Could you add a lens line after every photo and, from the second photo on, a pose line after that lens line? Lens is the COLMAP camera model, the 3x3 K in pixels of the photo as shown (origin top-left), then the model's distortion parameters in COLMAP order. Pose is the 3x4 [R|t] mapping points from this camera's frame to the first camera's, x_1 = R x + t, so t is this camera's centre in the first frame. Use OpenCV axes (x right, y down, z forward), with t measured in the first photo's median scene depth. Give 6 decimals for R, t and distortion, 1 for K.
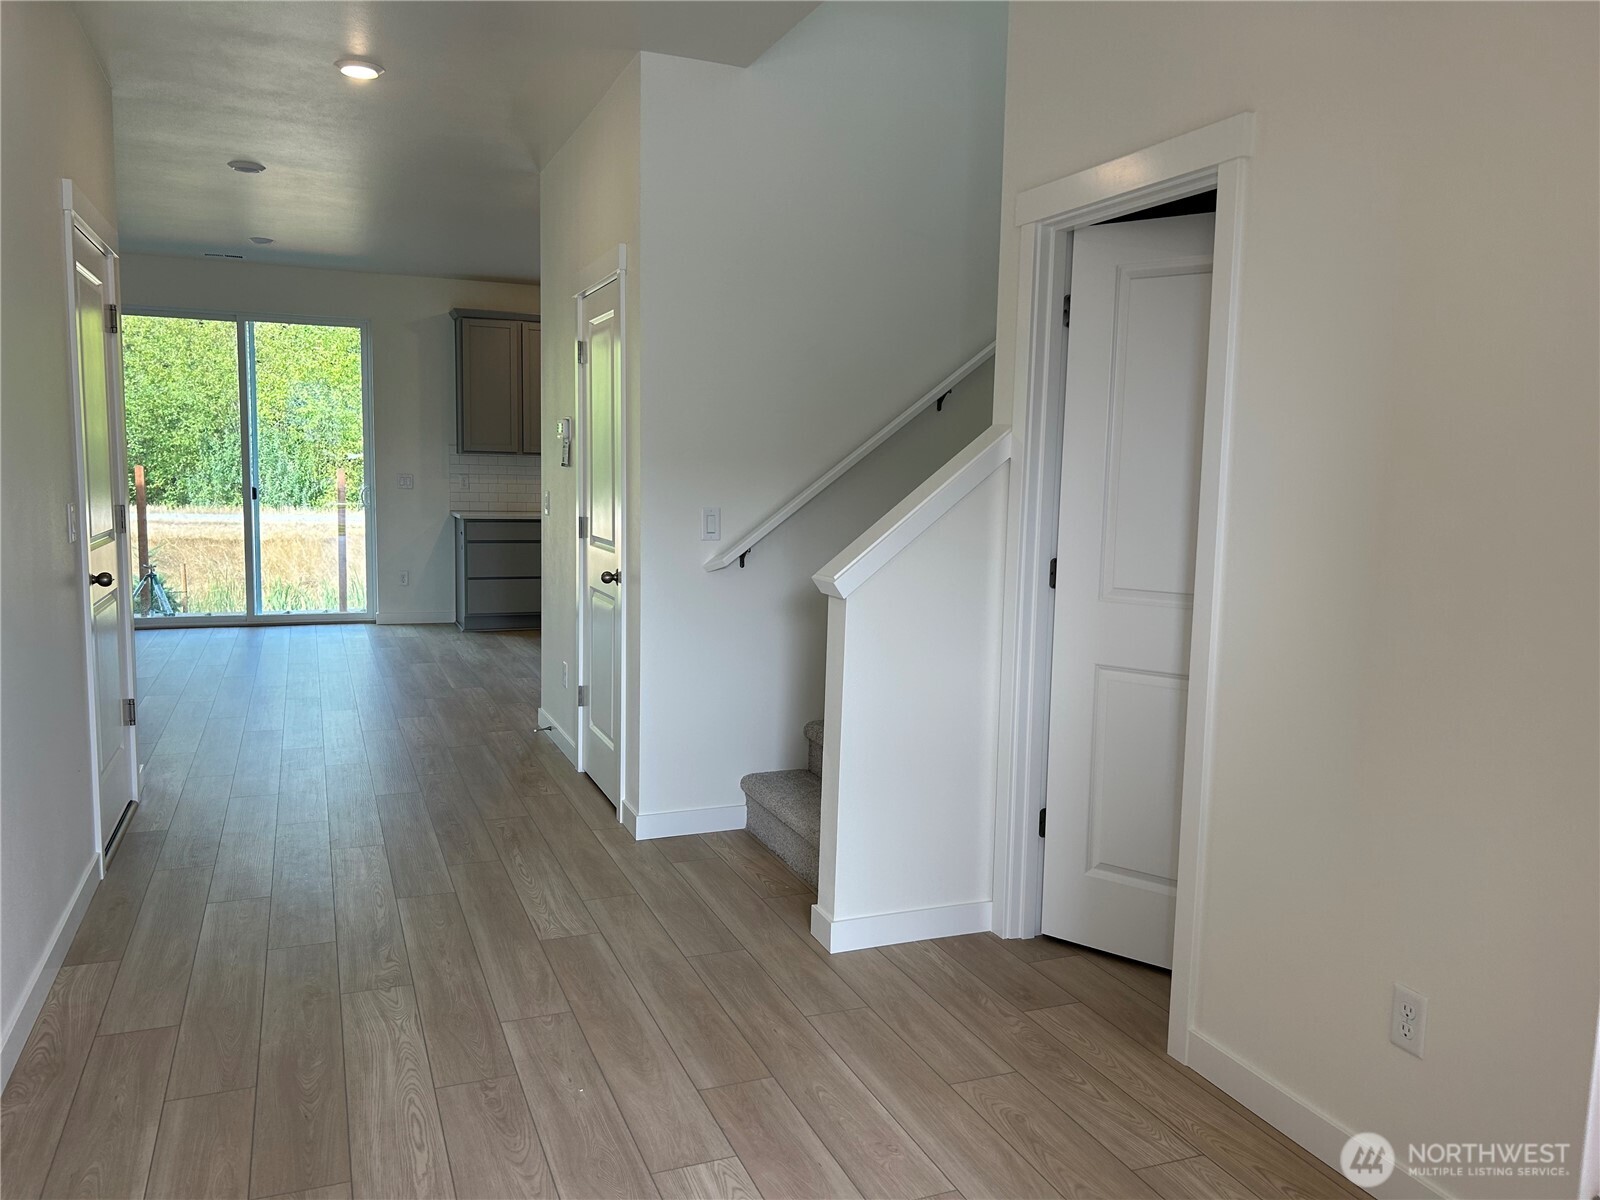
lens RADIAL K [[1208.5, 0, 788.3], [0, 1208.5, 595.0], [0, 0, 1]] dist [0.044313, -0.049008]
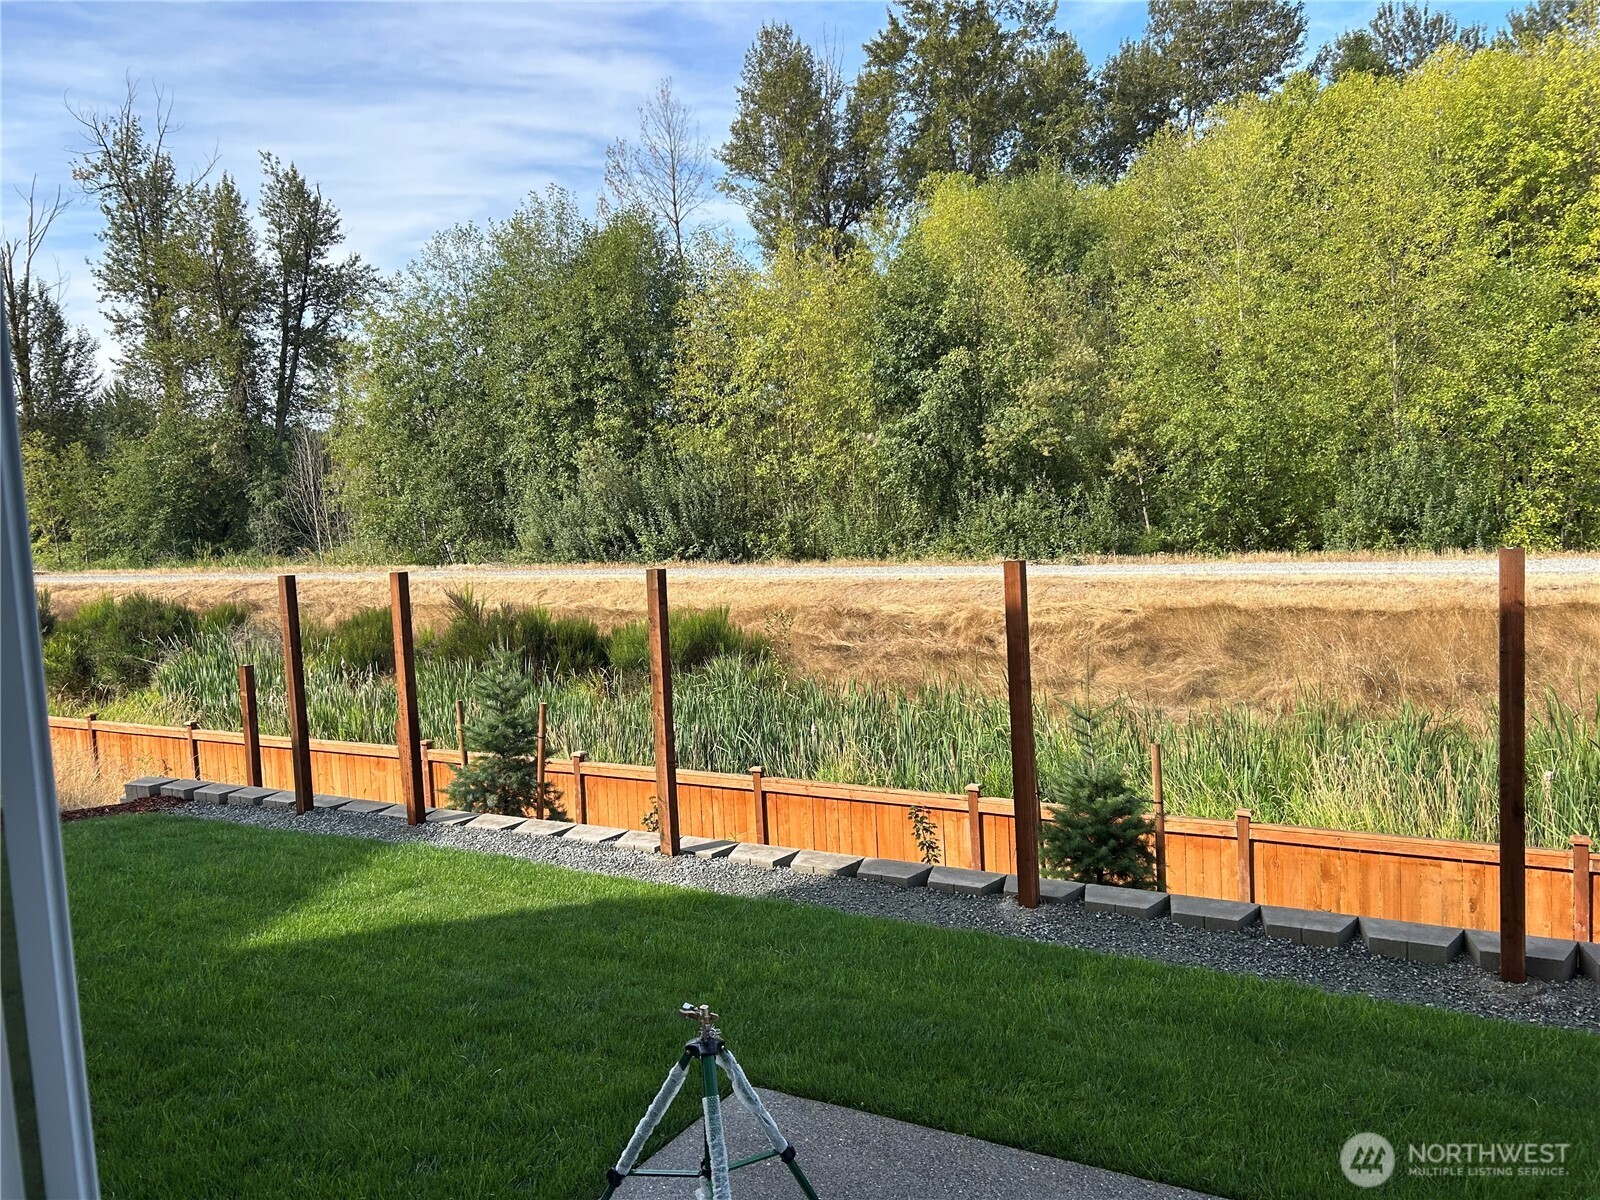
lens RADIAL K [[1208.5, 0, 778.5], [0, 1208.5, 622.7], [0, 0, 1]] dist [0.044313, -0.049008]
pose [[0.616153, 0.024301, -0.787251, -0.121888], [-0.019488, 0.999688, 0.015606, -0.044136], [0.787385, 0.005727, 0.616435, 0.333471]]
